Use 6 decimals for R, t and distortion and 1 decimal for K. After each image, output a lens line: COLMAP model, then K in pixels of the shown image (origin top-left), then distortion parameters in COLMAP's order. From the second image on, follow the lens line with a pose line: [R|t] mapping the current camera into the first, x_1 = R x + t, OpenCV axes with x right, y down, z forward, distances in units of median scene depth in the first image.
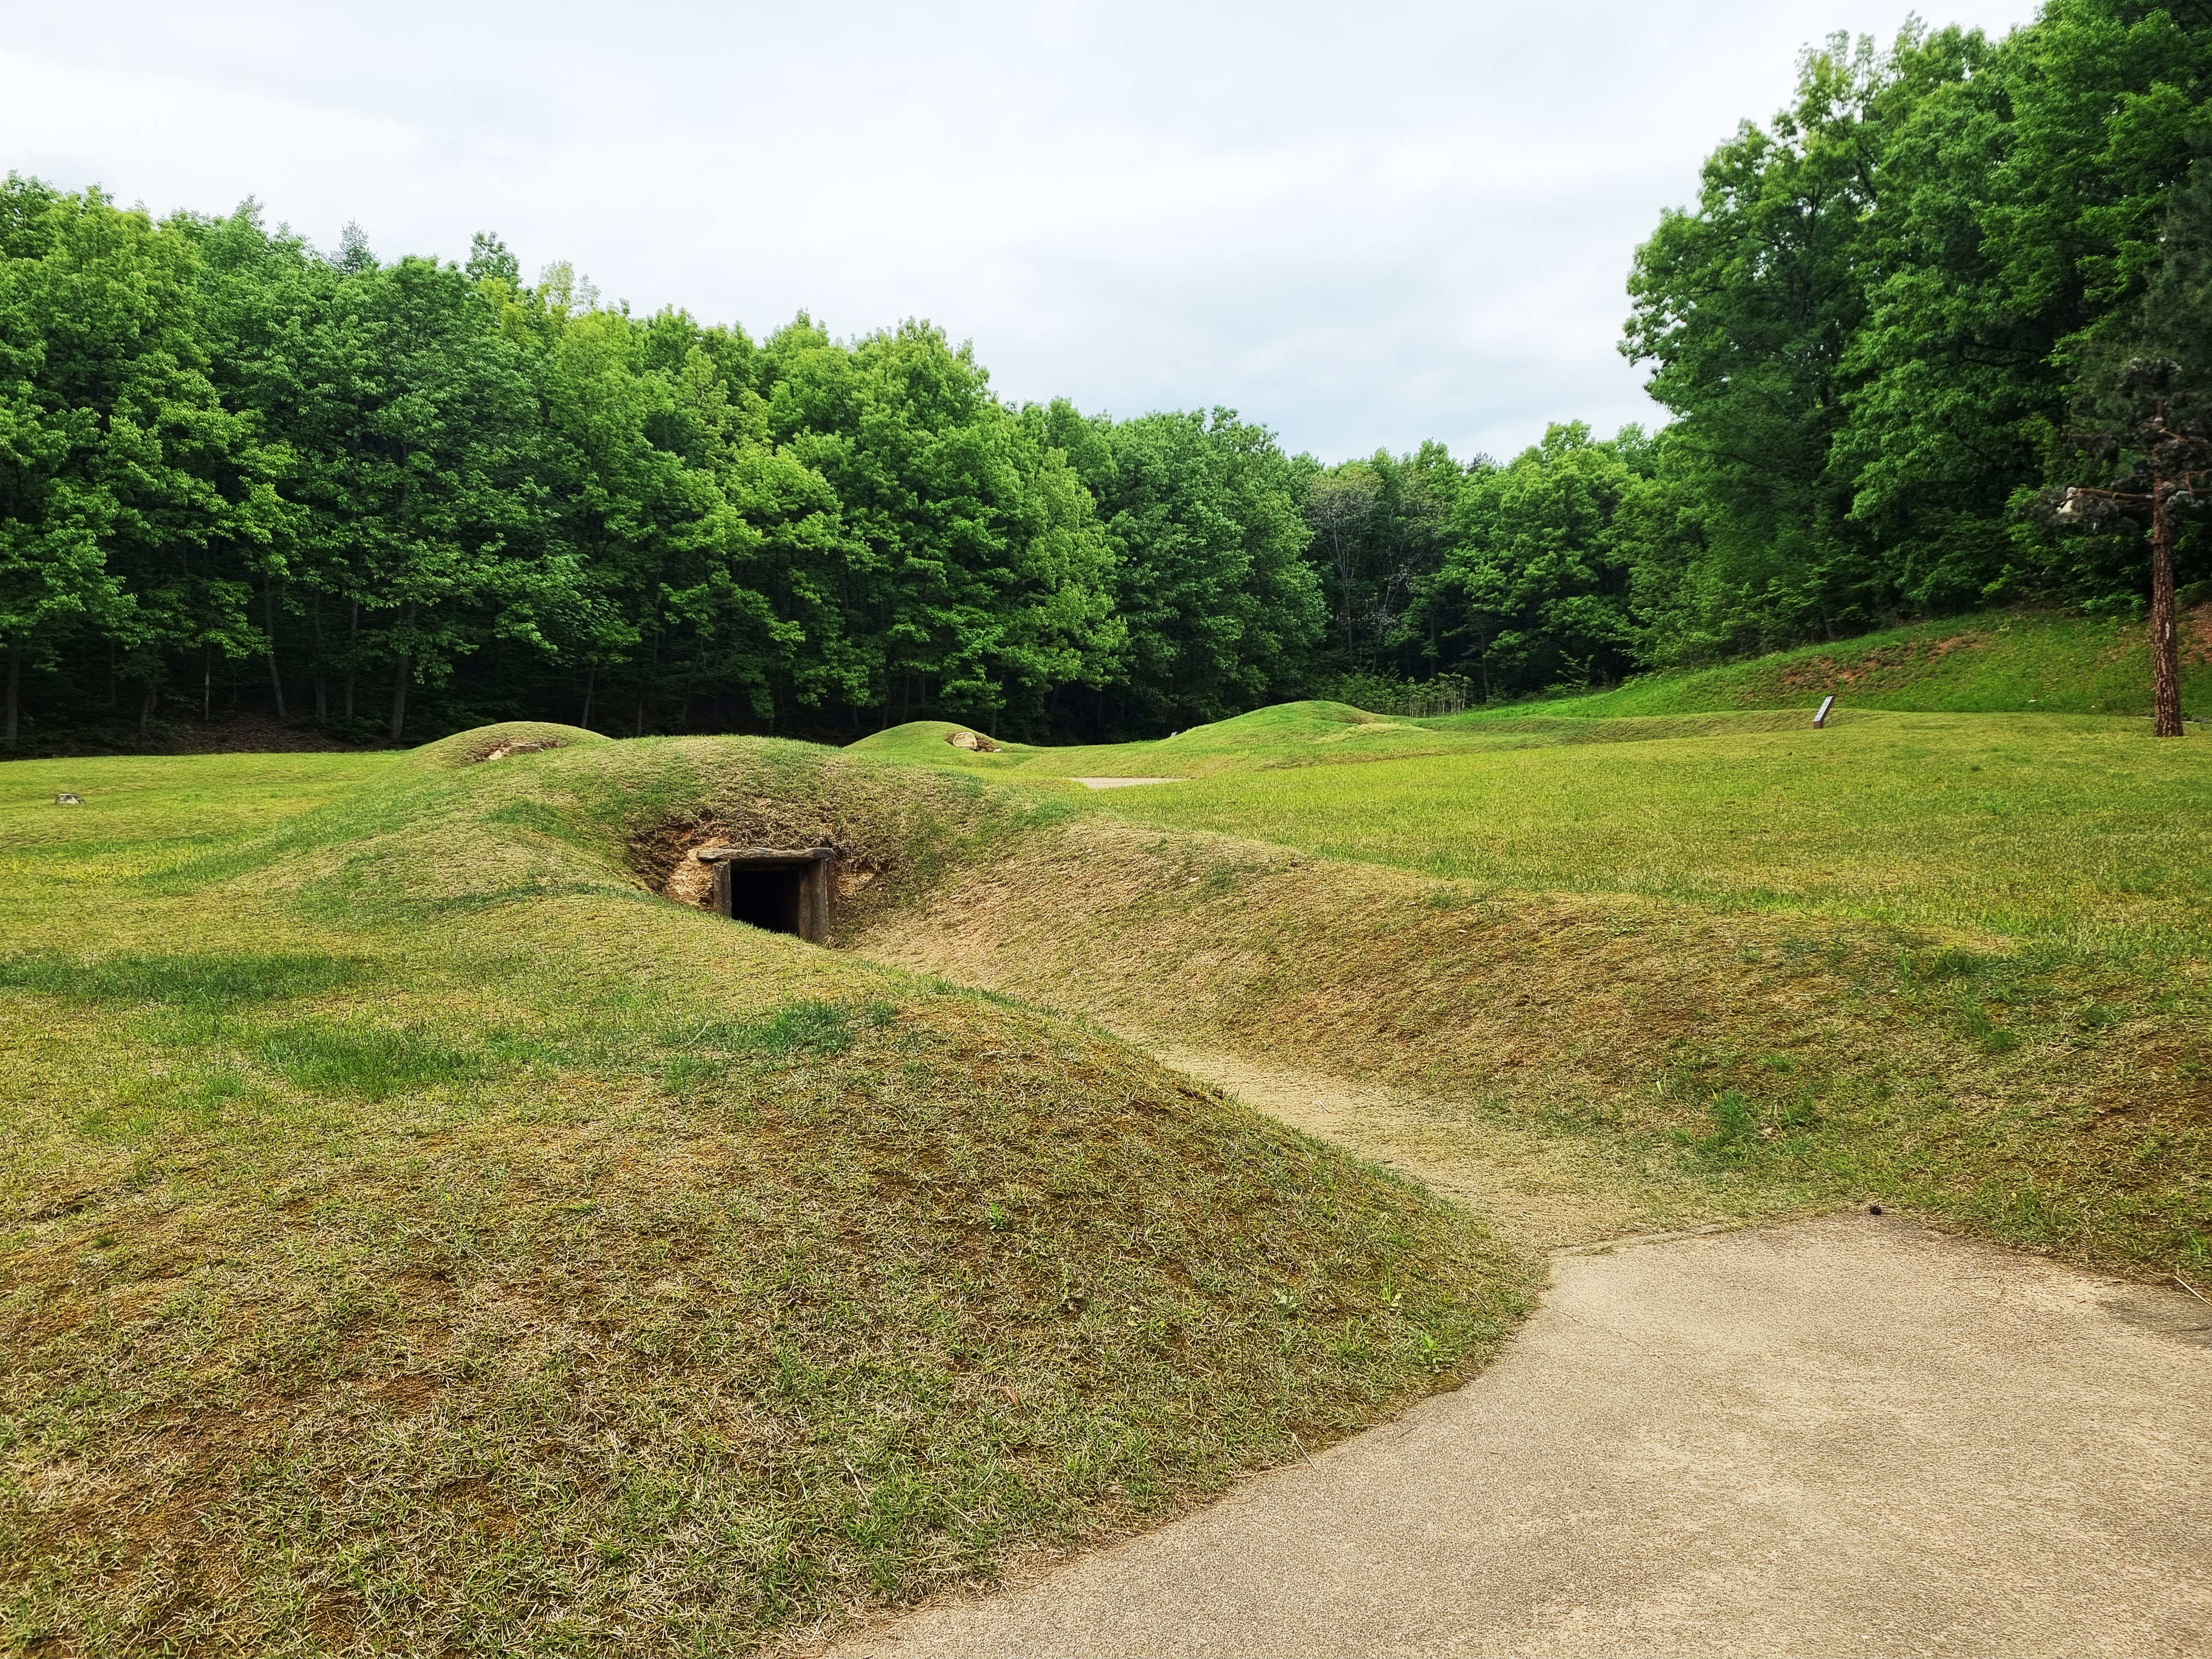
lens RADIAL K [[1657.8, 0, 1106.0], [0, 1657.8, 829.5], [0, 0, 1]] dist [0.076054, -0.067938]
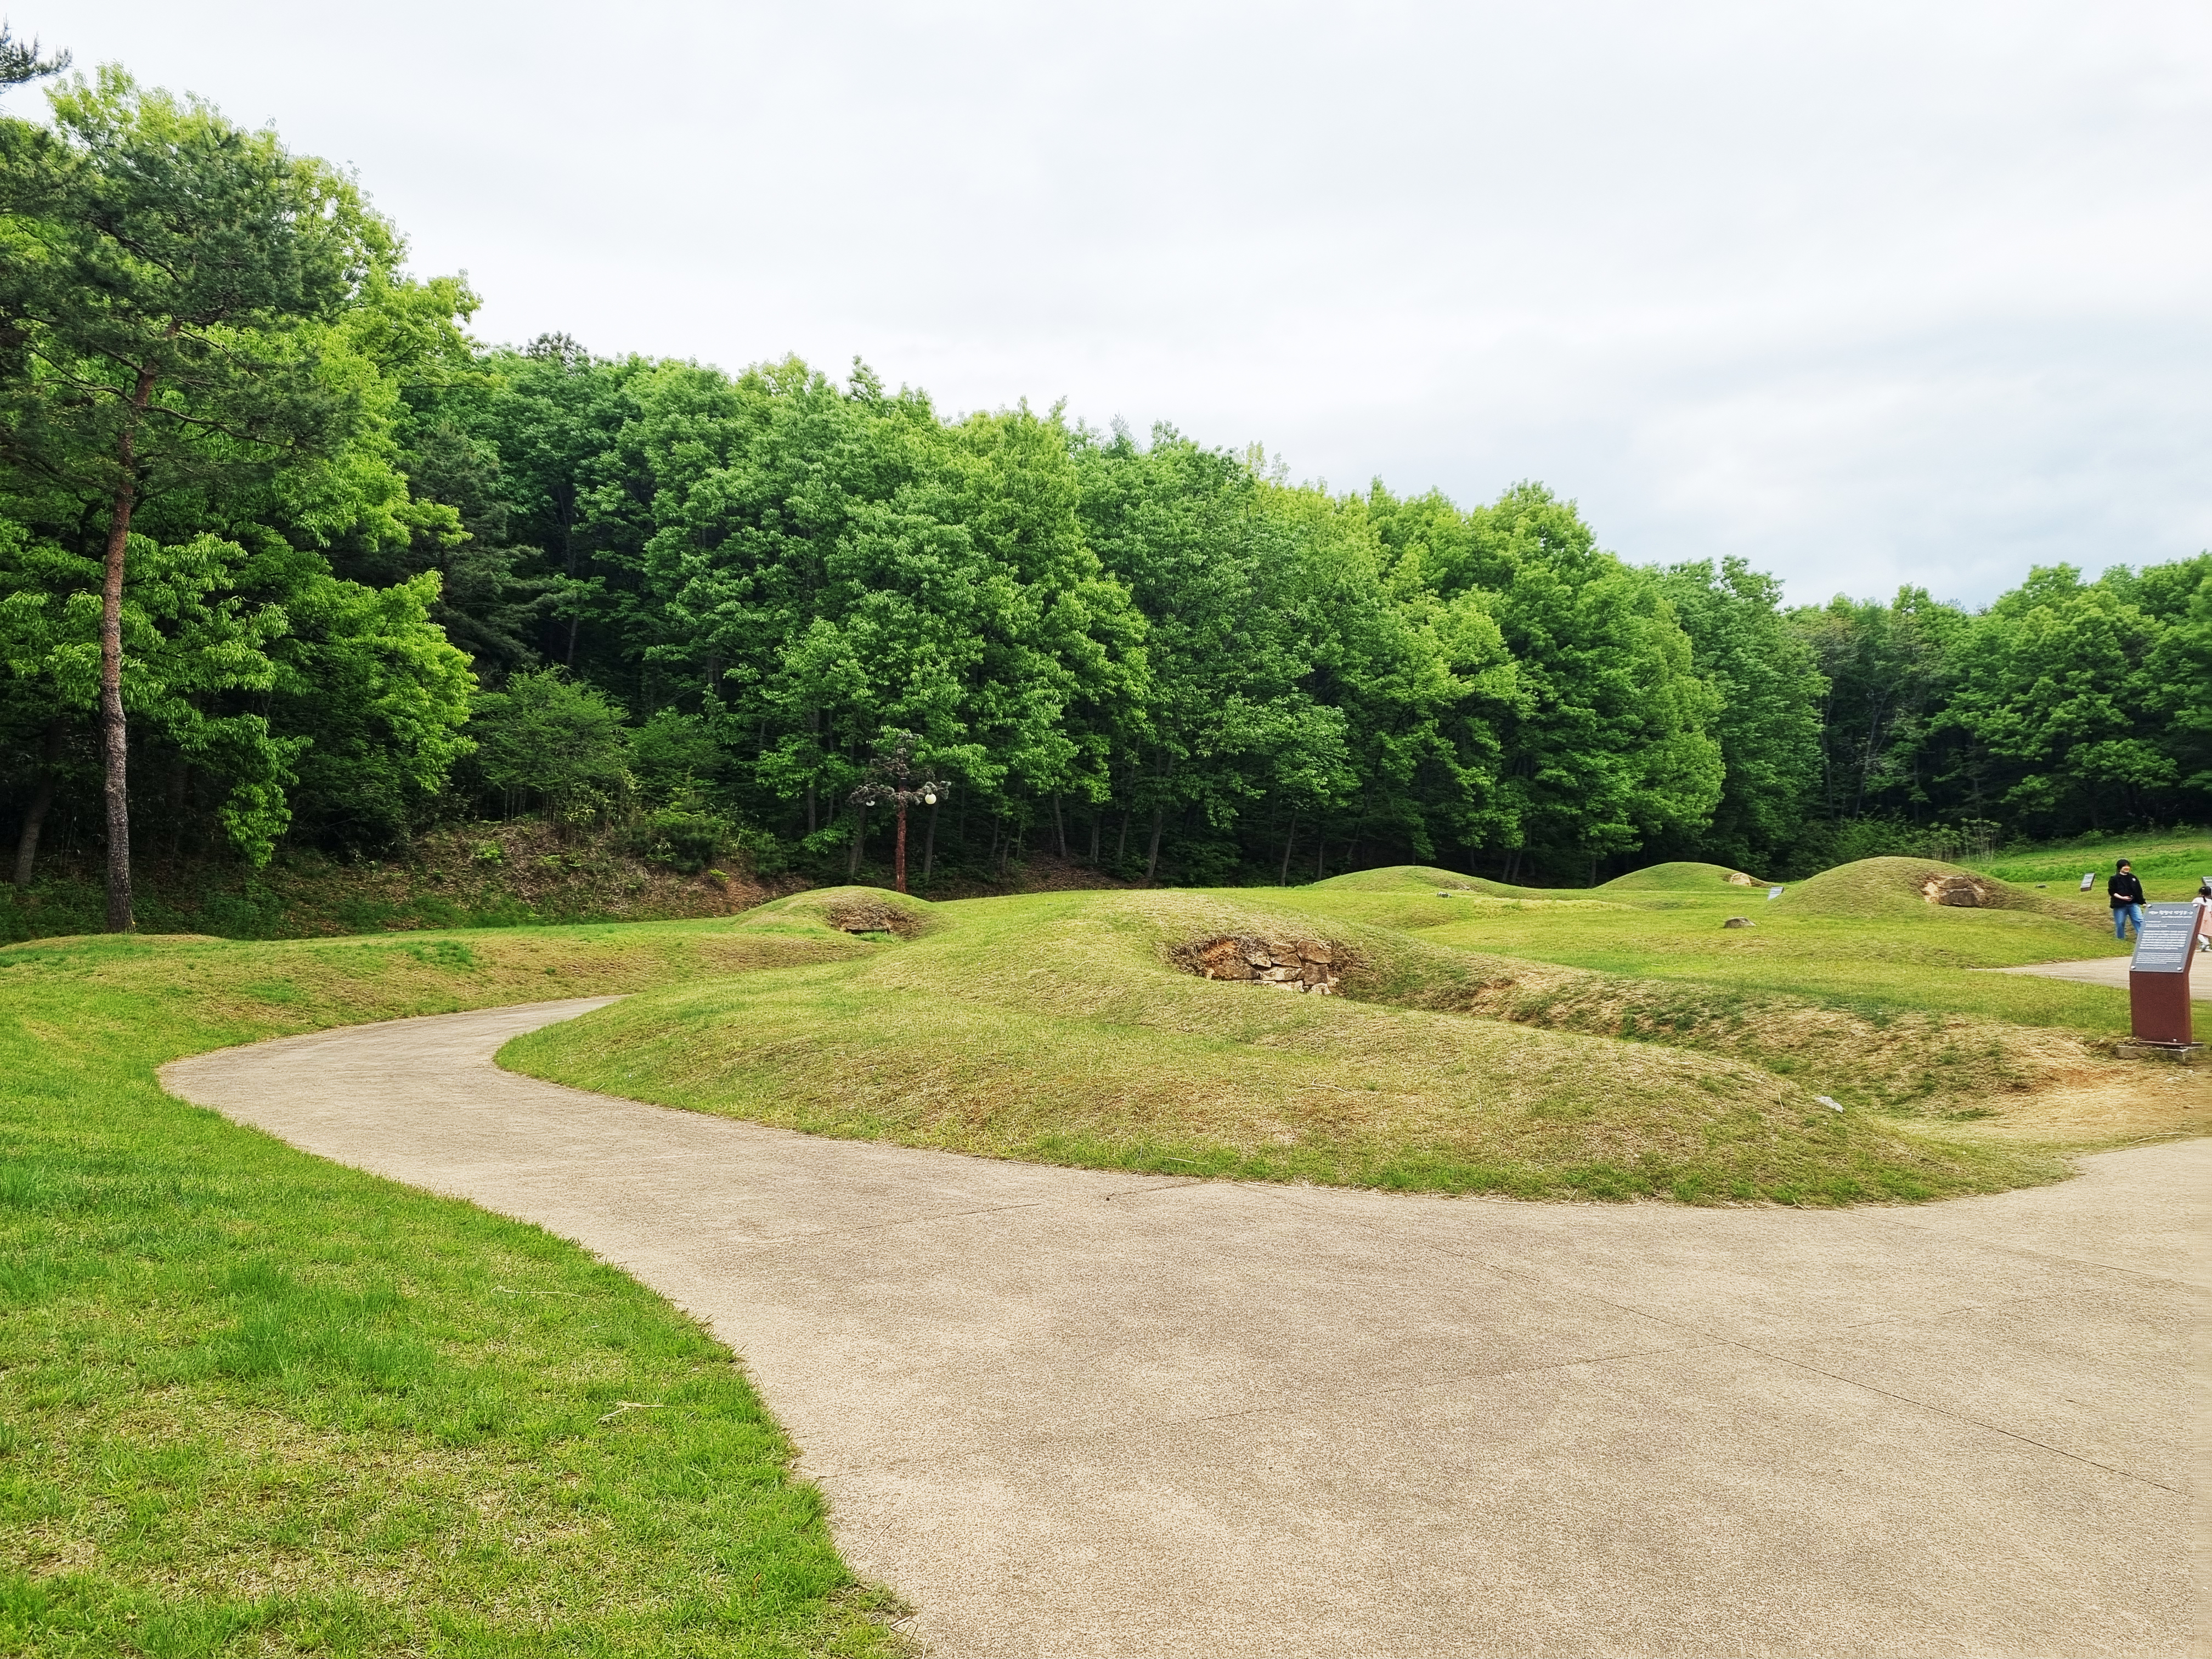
lens RADIAL K [[1657.8, 0, 1106.0], [0, 1657.8, 829.5], [0, 0, 1]] dist [0.076054, -0.067938]
pose [[0.992428, 0.001795, -0.122813, -0.260234], [-0.012662, 0.996061, -0.087765, 0.007909], [0.122171, 0.088656, 0.988542, -0.052658]]
